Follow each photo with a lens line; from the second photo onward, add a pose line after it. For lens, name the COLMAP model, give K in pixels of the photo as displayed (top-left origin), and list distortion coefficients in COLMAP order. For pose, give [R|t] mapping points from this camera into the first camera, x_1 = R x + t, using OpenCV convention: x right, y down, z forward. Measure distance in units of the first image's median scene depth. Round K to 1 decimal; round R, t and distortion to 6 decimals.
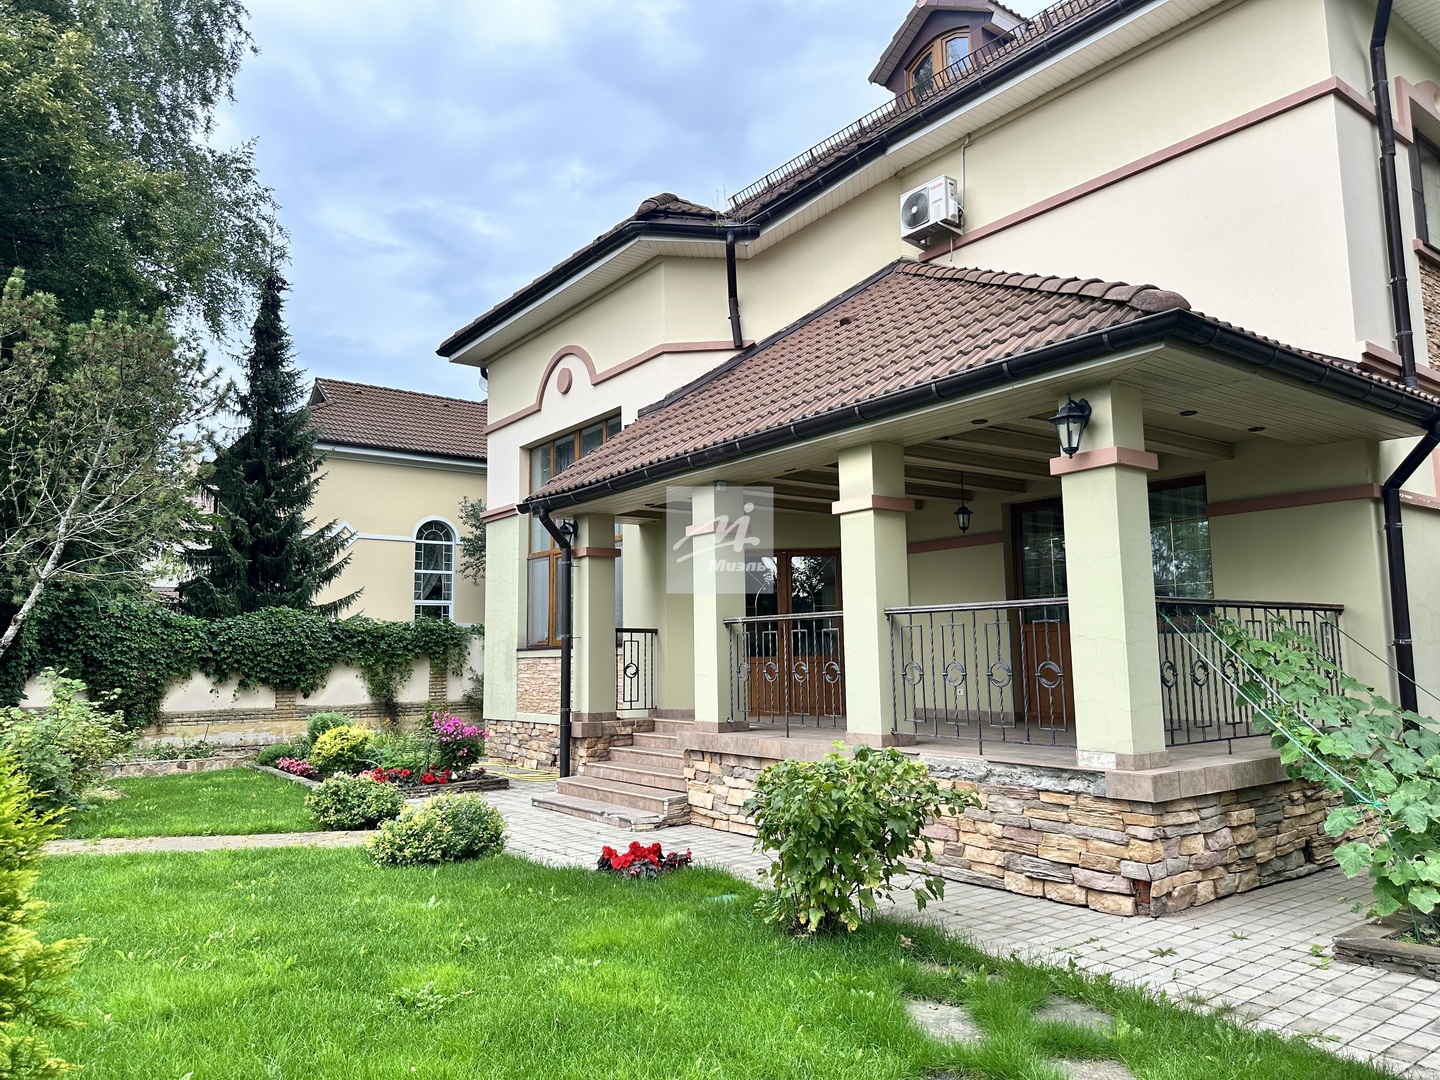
lens RADIAL K [[1026.9, 0, 724.6], [0, 1026.9, 541.0], [0, 0, 1]] dist [0.083225, -0.081306]
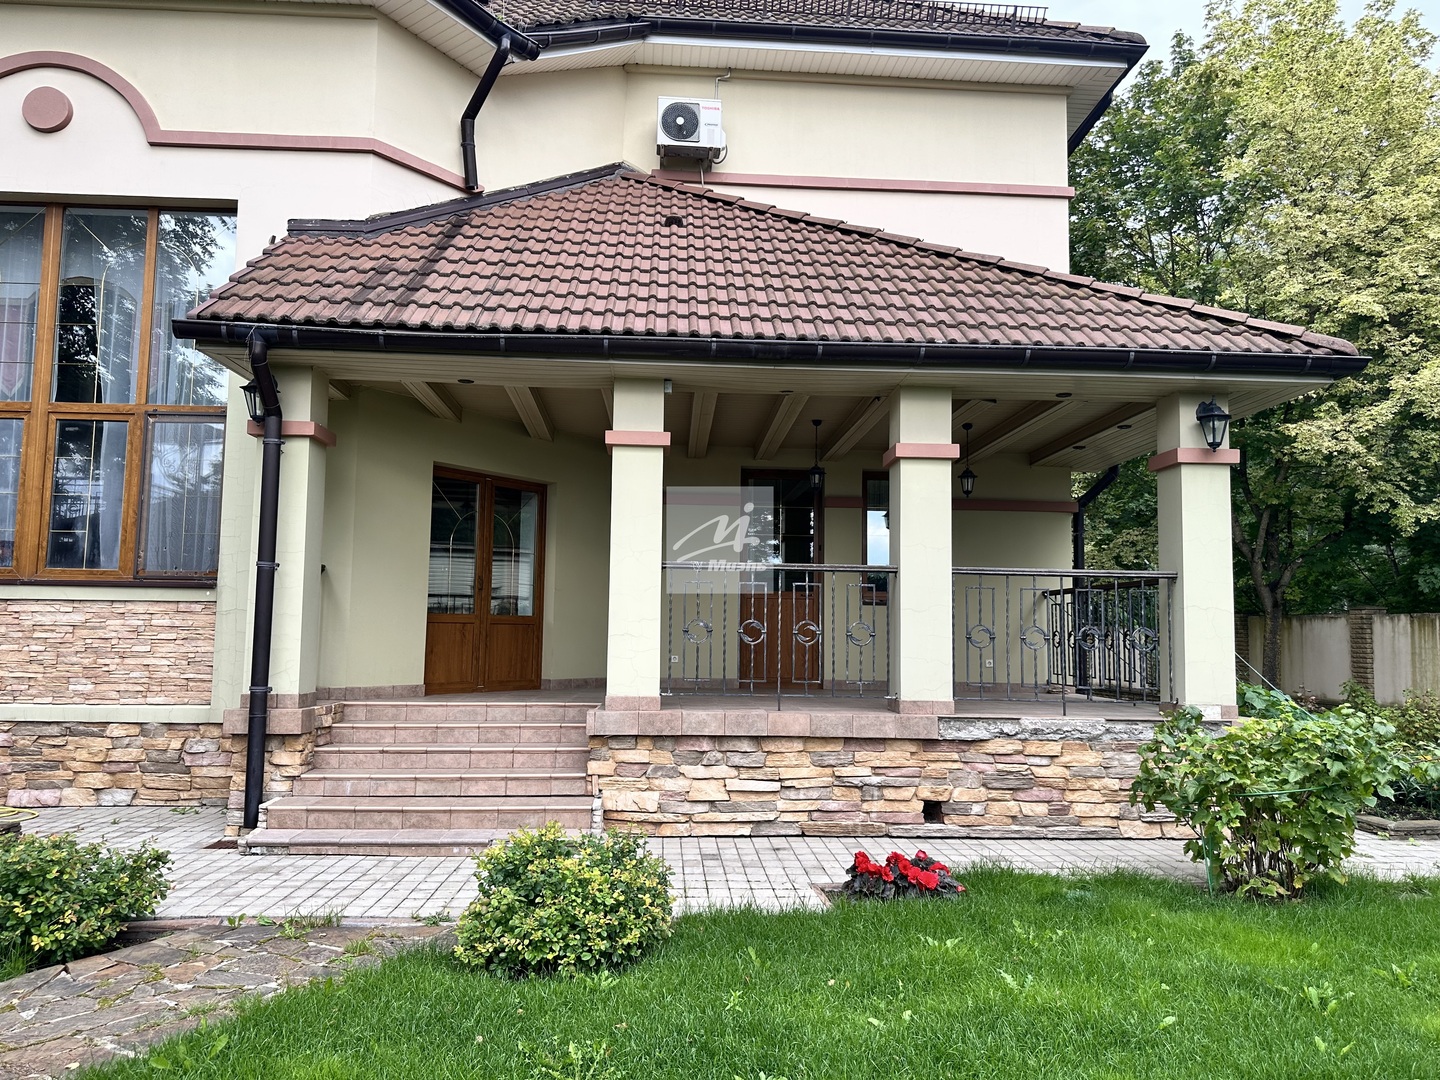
lens RADIAL K [[1026.9, 0, 727.6], [0, 1026.9, 542.3], [0, 0, 1]] dist [0.083225, -0.081306]
pose [[0.539124, 0.095468, 0.836798, -0.644527], [-0.117466, 0.992367, -0.037537, 0.088425], [-0.833995, -0.078058, 0.546223, 0.568953]]
